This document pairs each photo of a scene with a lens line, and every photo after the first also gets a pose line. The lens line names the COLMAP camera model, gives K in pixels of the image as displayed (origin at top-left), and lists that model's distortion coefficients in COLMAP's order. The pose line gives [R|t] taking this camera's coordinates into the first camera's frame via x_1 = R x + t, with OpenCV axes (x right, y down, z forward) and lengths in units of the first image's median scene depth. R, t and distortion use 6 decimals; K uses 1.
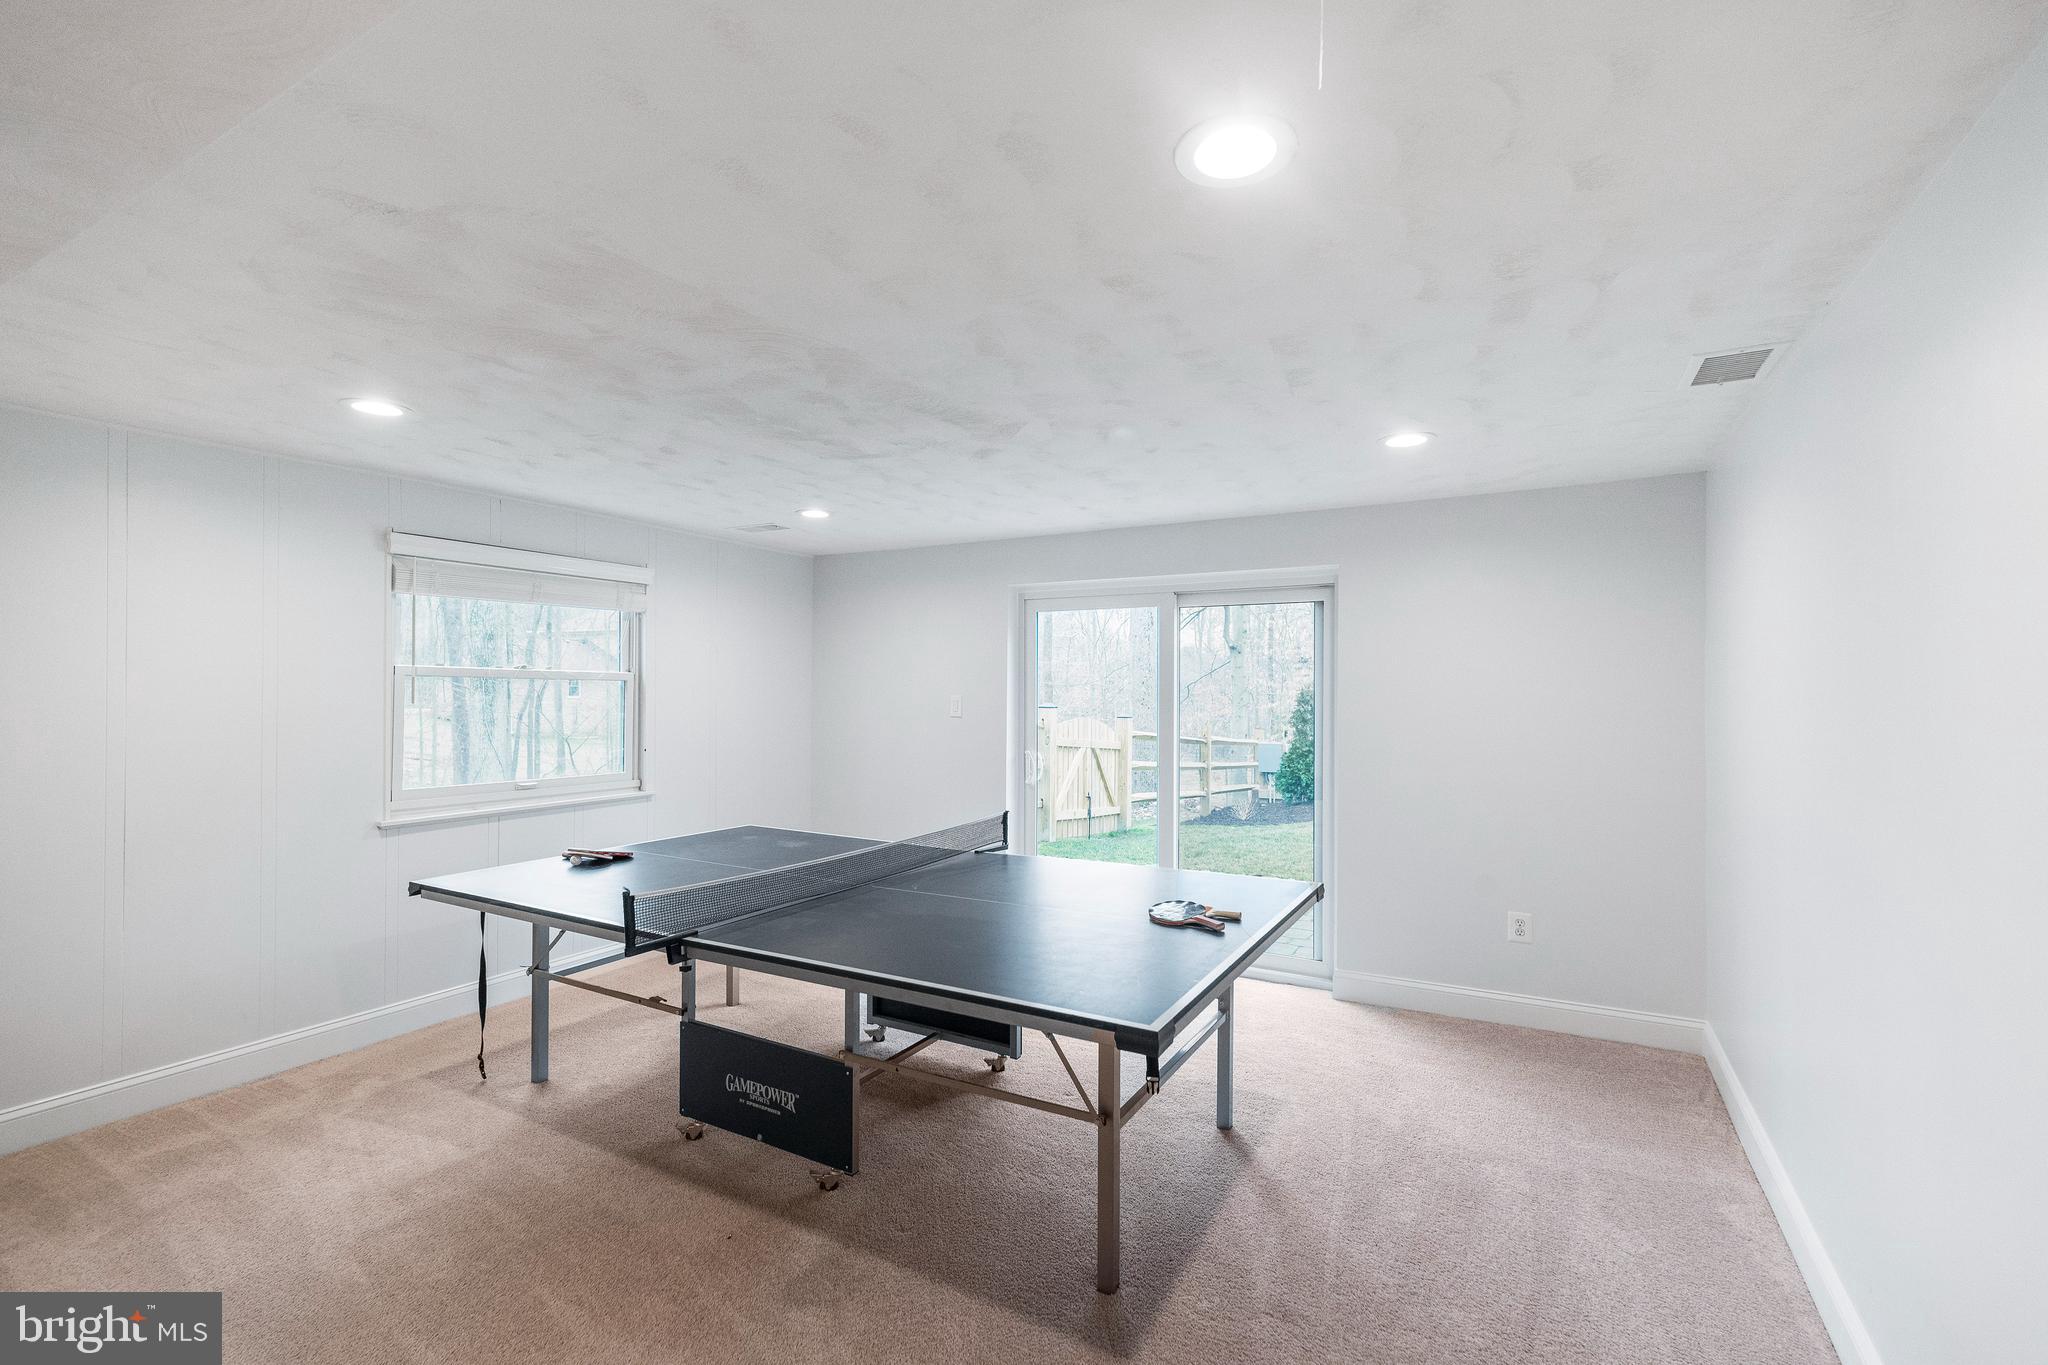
lens RADIAL K [[895.4, 0, 1021.8], [0, 895.4, 683.7], [0, 0, 1]] dist [0.004166, 0.000651]
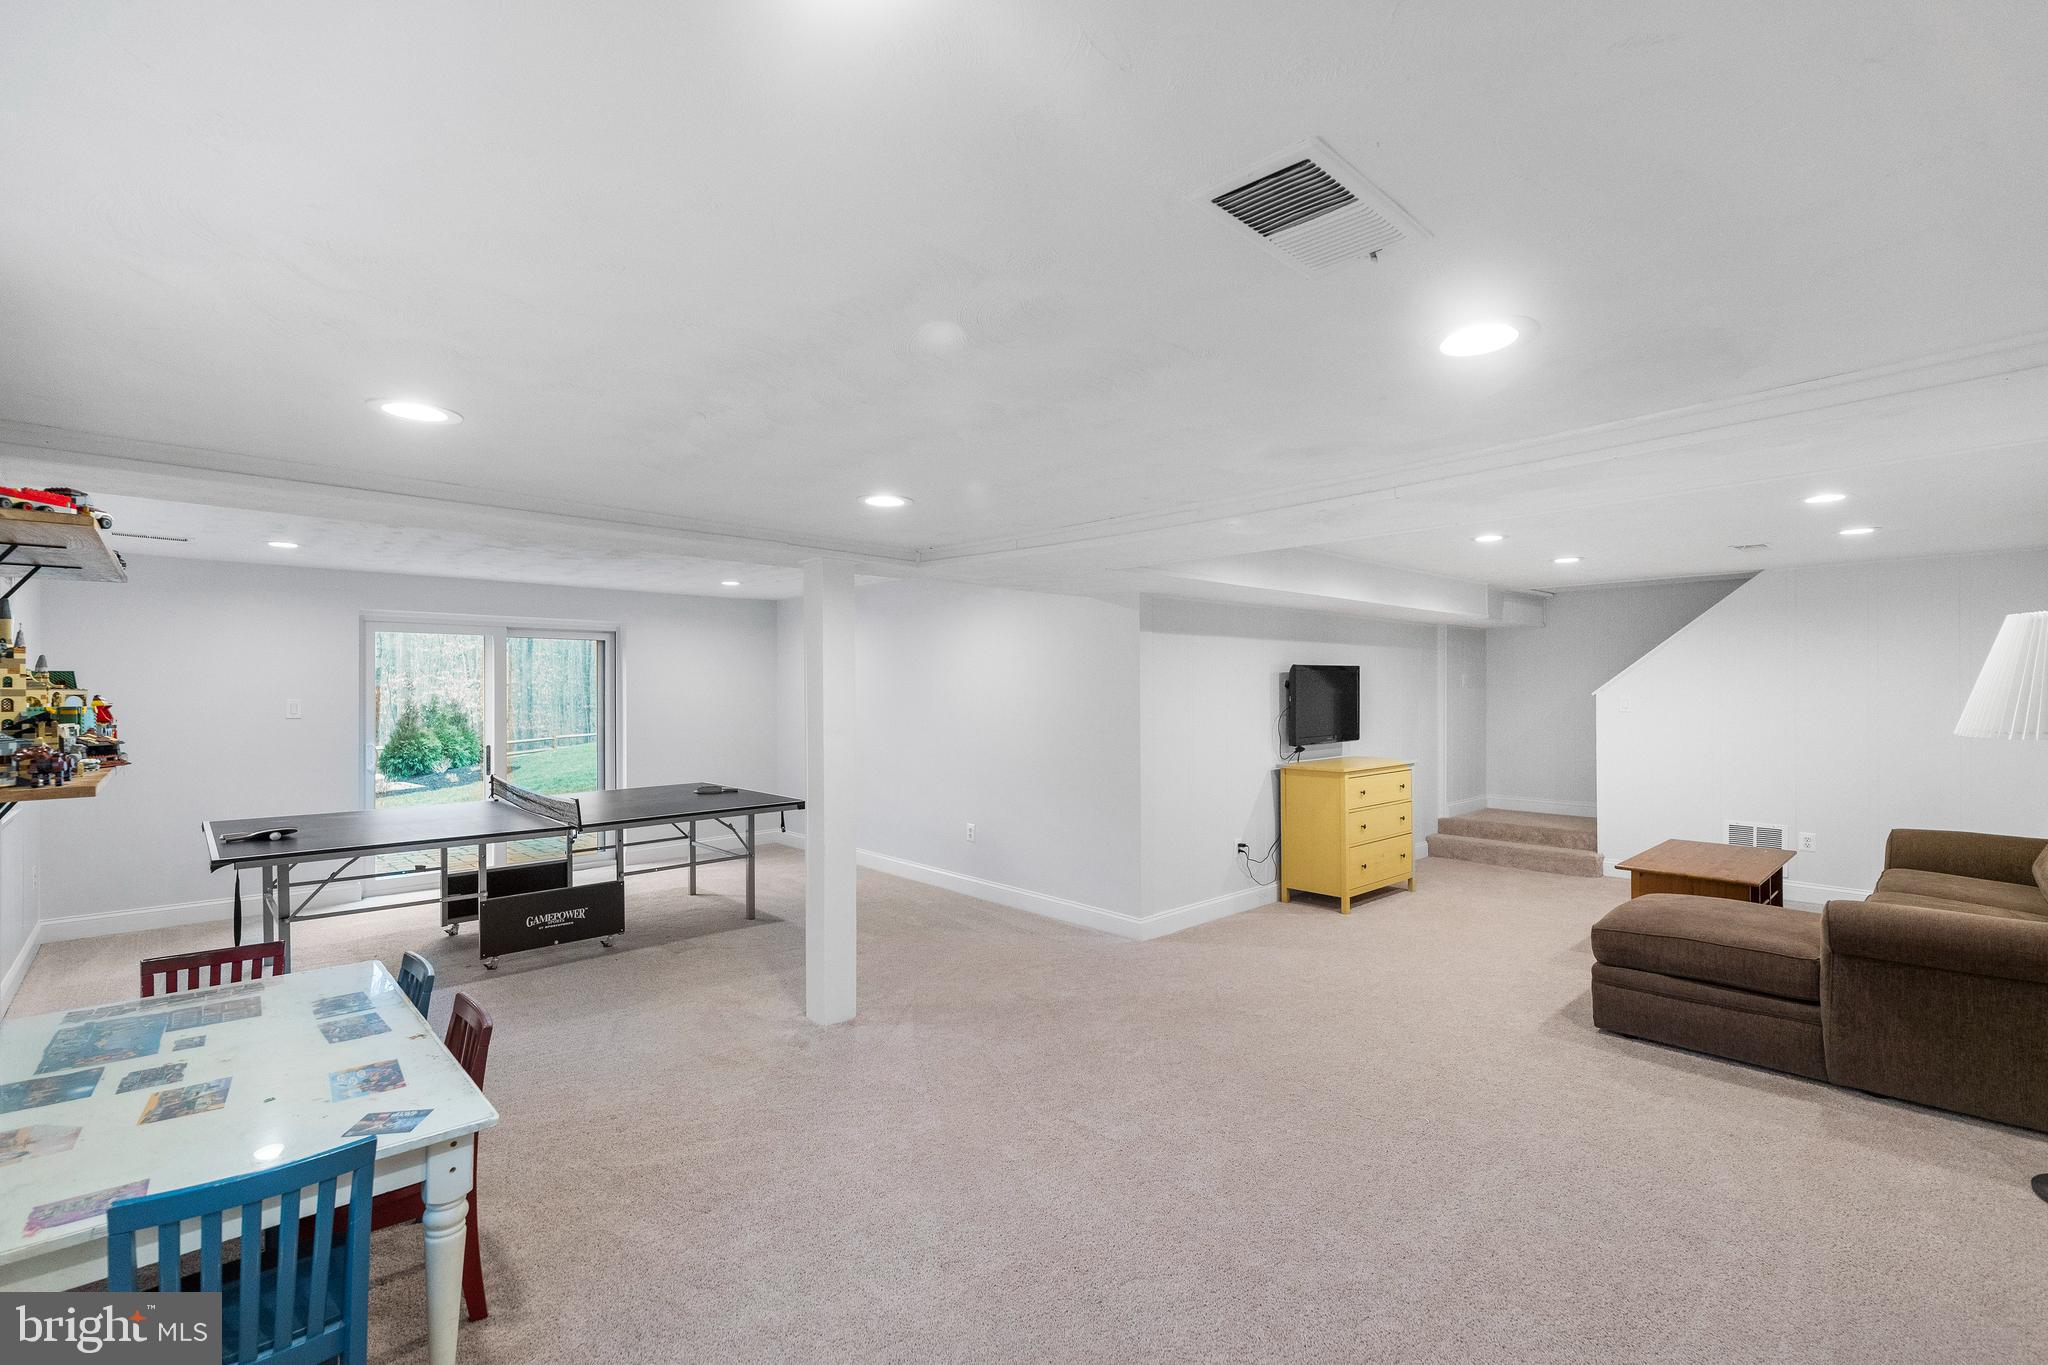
lens RADIAL K [[895.4, 0, 1024.8], [0, 895.4, 682.4], [0, 0, 1]] dist [0.004166, 0.000651]
pose [[0.290655, 0.001323, 0.956827, -1.747319], [-0.004948, 0.999988, 0.000120, -0.027640], [-0.956815, -0.004769, 0.290658, -0.436142]]
